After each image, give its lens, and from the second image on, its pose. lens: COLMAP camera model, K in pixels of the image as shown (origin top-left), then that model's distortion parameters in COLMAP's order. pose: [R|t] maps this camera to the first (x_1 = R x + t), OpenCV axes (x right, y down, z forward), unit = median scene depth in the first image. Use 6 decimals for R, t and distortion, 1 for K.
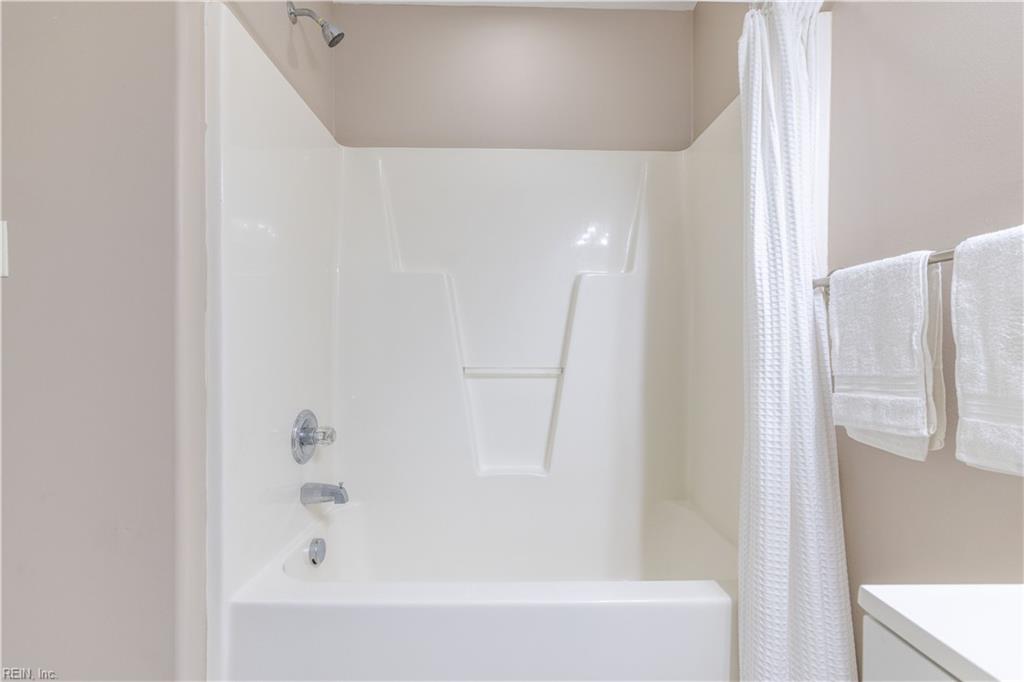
lens RADIAL K [[439.7, 0, 509.2], [0, 439.7, 344.2], [0, 0, 1]] dist [0.000030, 0.000273]
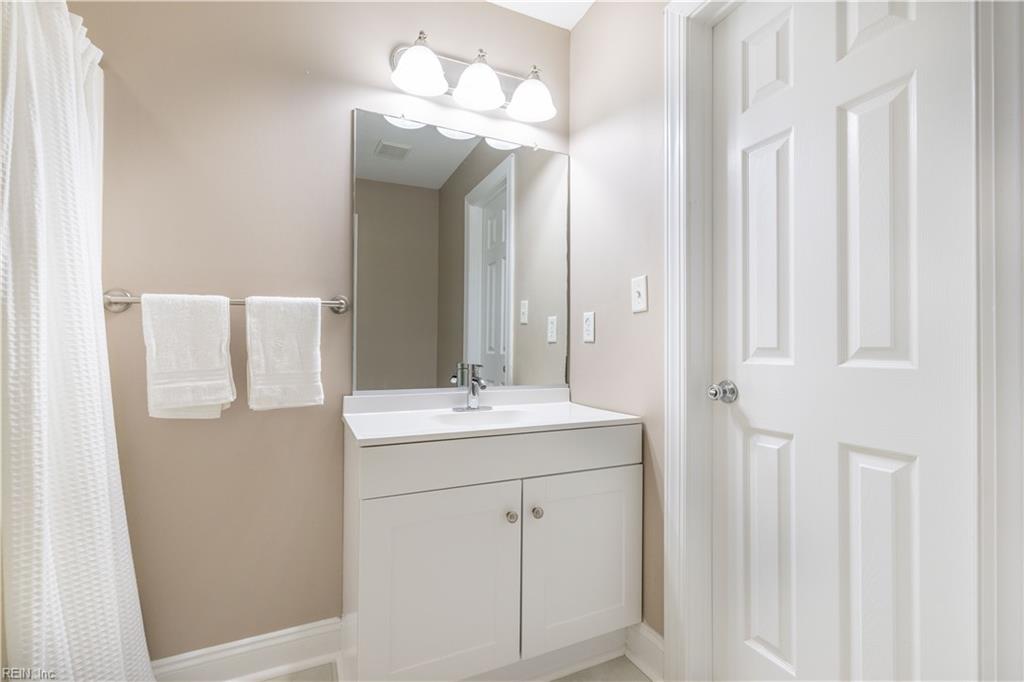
lens RADIAL K [[439.7, 0, 509.2], [0, 439.7, 344.2], [0, 0, 1]] dist [0.000030, 0.000273]
pose [[-0.400777, 0.005613, 0.916159, -1.113125], [0.002794, 0.999984, -0.004905, -0.010502], [-0.916172, 0.000594, -0.400786, 0.656802]]
